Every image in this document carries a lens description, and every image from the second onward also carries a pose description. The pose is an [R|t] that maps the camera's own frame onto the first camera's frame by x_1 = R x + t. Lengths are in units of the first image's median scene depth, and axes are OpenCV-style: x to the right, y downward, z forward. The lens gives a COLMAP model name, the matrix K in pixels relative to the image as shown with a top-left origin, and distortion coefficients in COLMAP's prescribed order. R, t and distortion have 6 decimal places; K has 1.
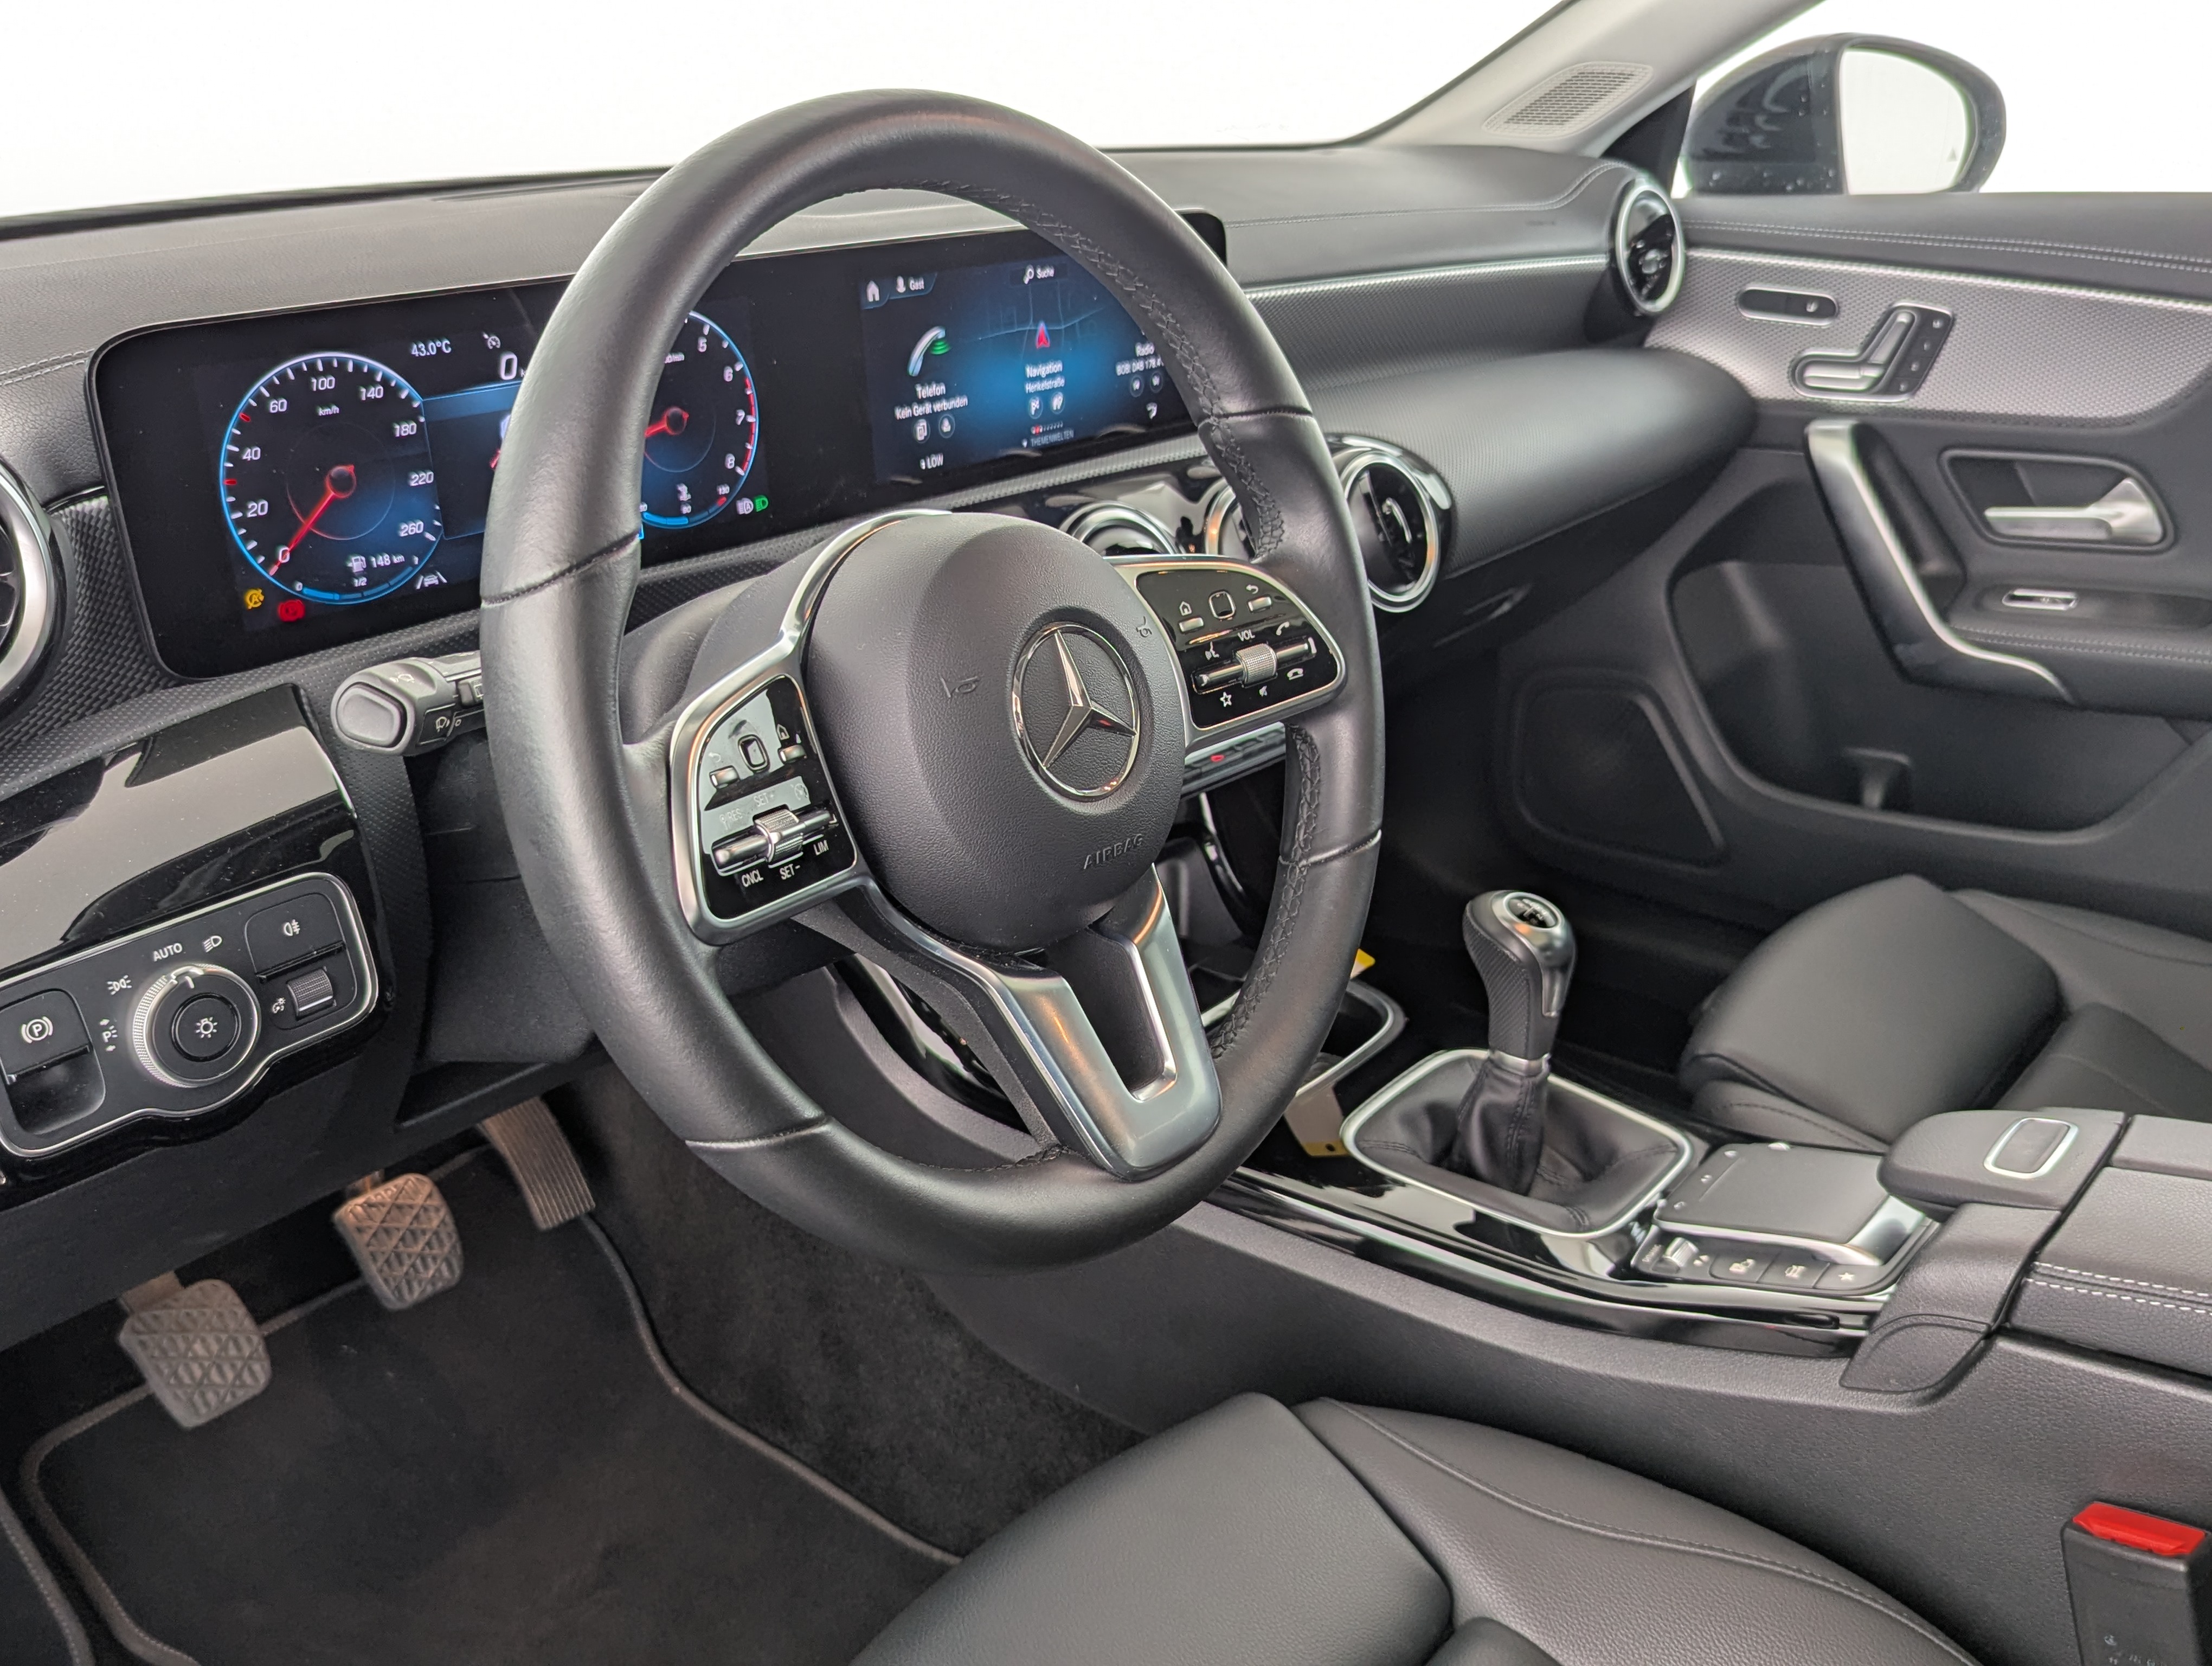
lens RADIAL K [[1992.0, 0, 1091.7], [0, 1992.0, 811.0], [0, 0, 1]] dist [0.046169, -0.039184]
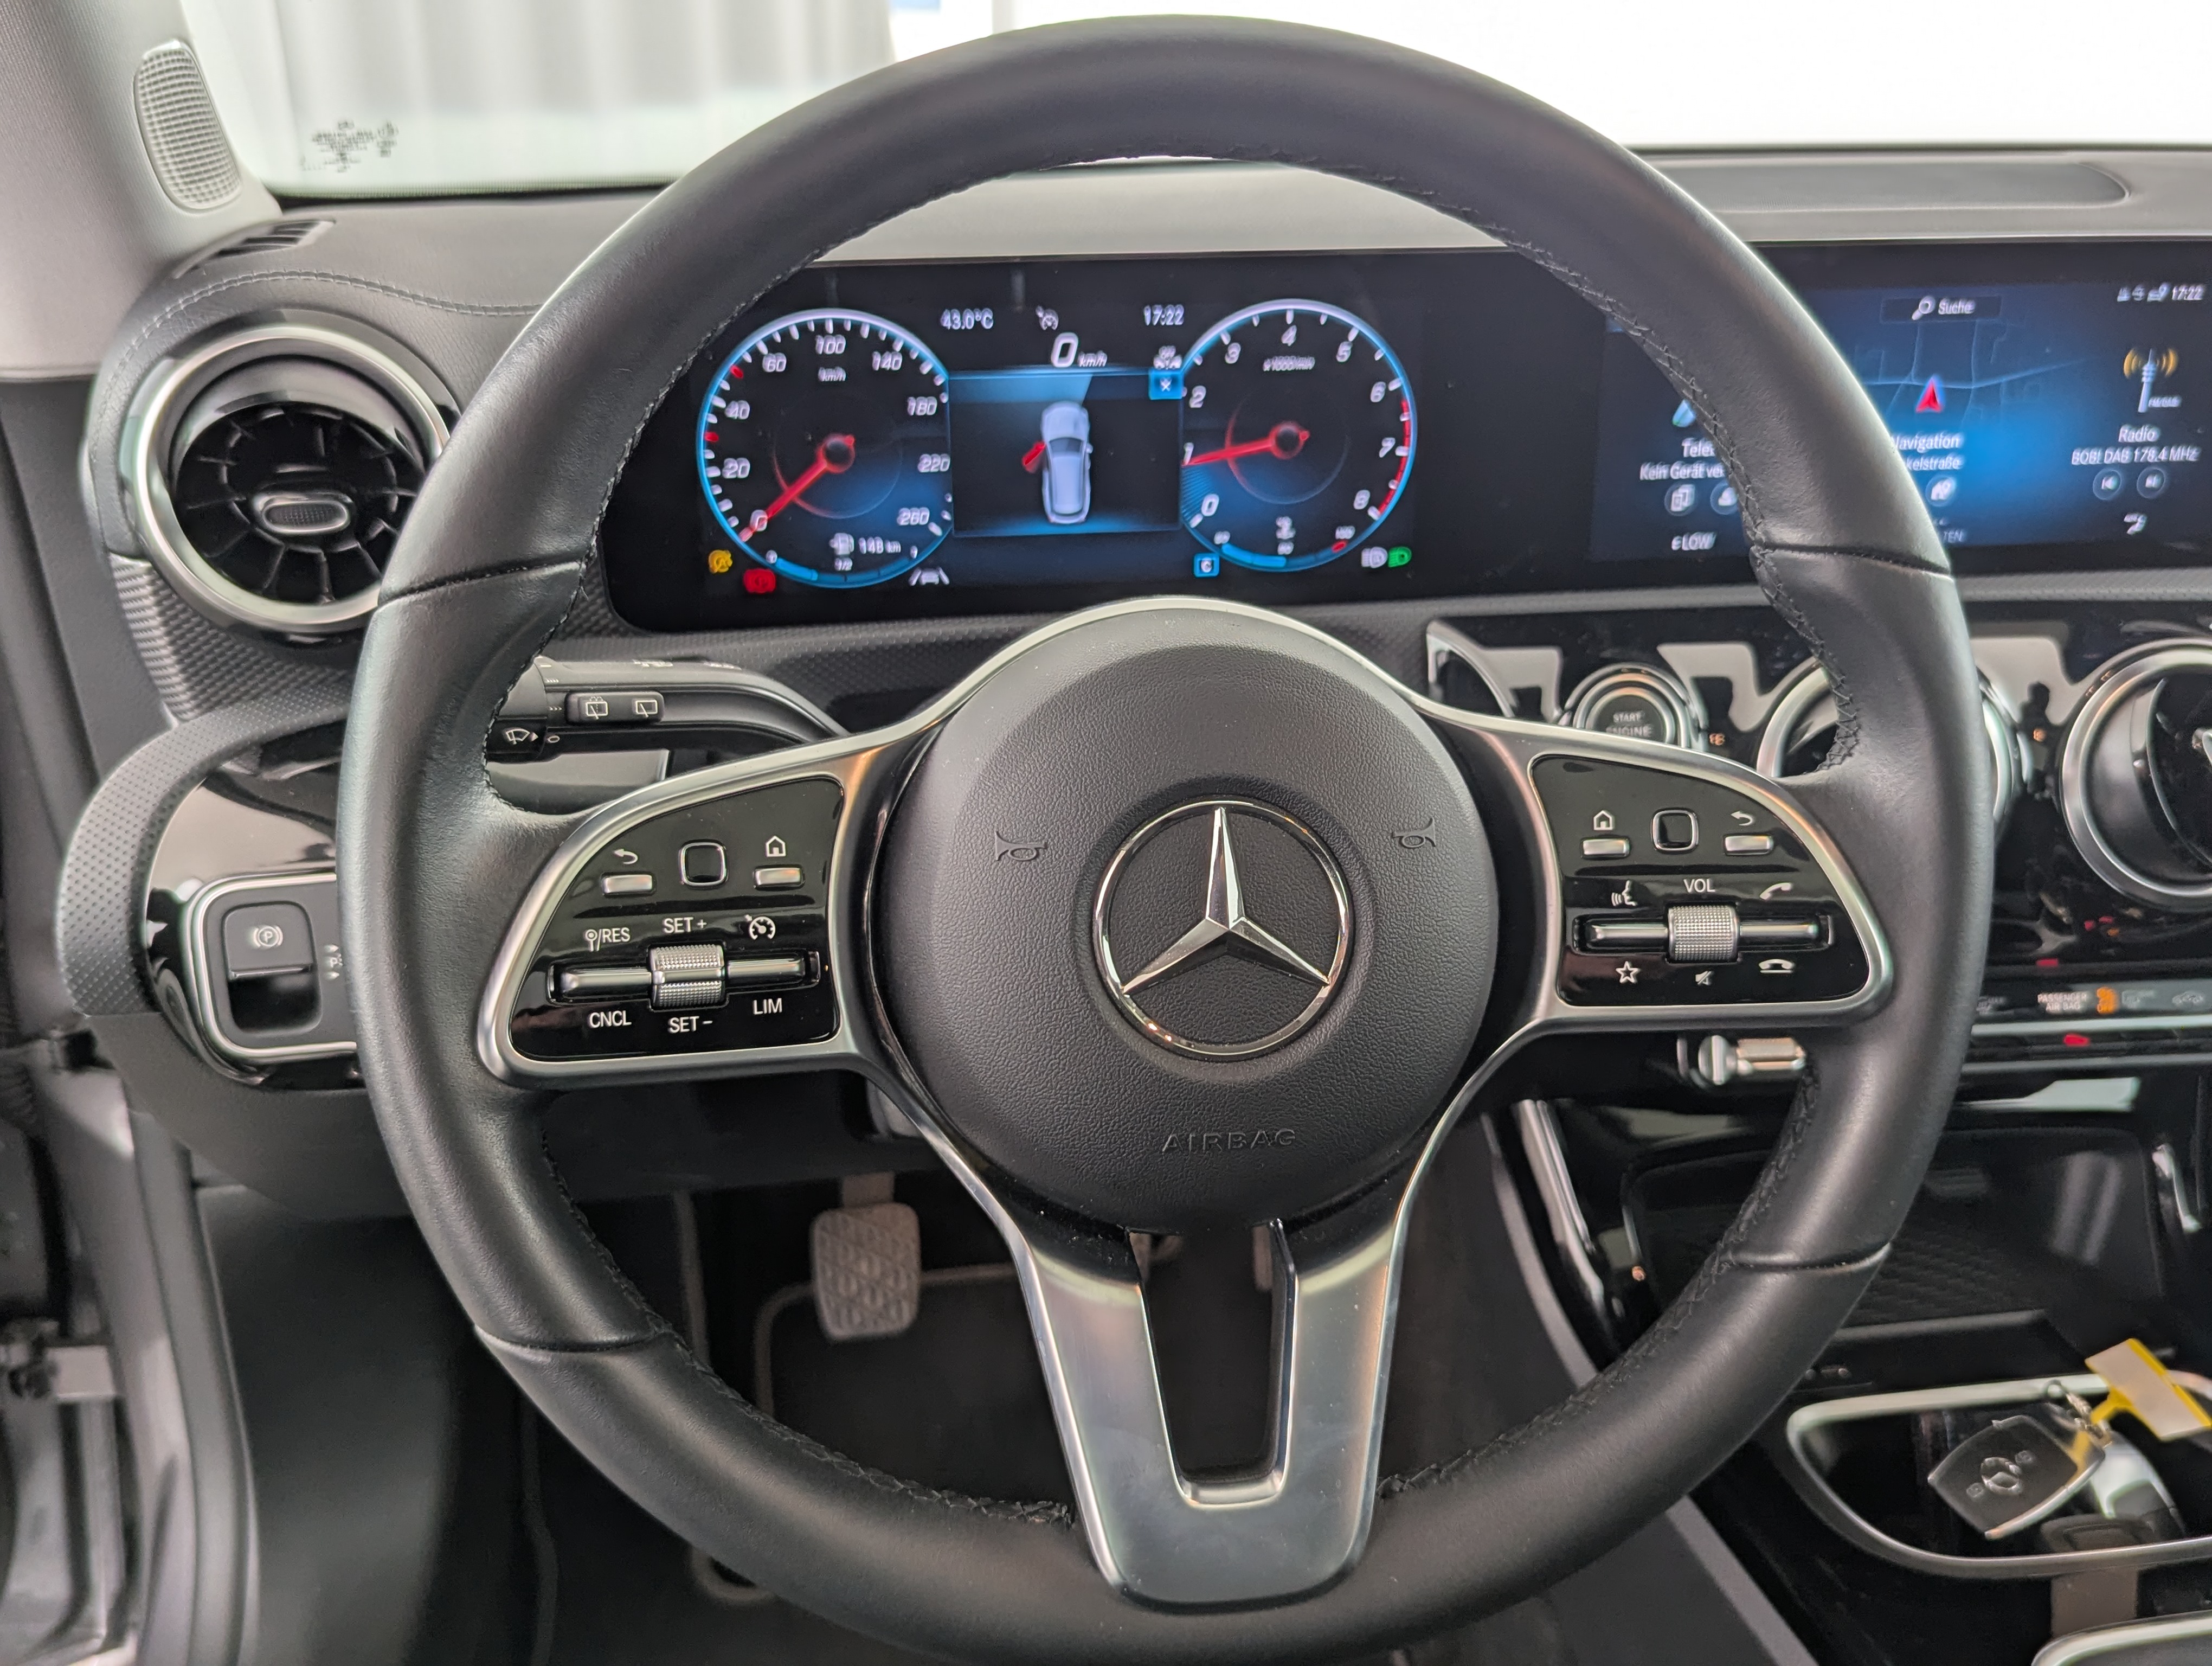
lens RADIAL K [[1992.0, 0, 1116.8], [0, 1992.0, 828.0], [0, 0, 1]] dist [0.046169, -0.039184]
pose [[0.746571, 0.257206, -0.613577, 0.307283], [-0.248714, 0.963278, 0.101176, -0.117017], [0.617068, 0.077070, 0.783127, 0.357280]]
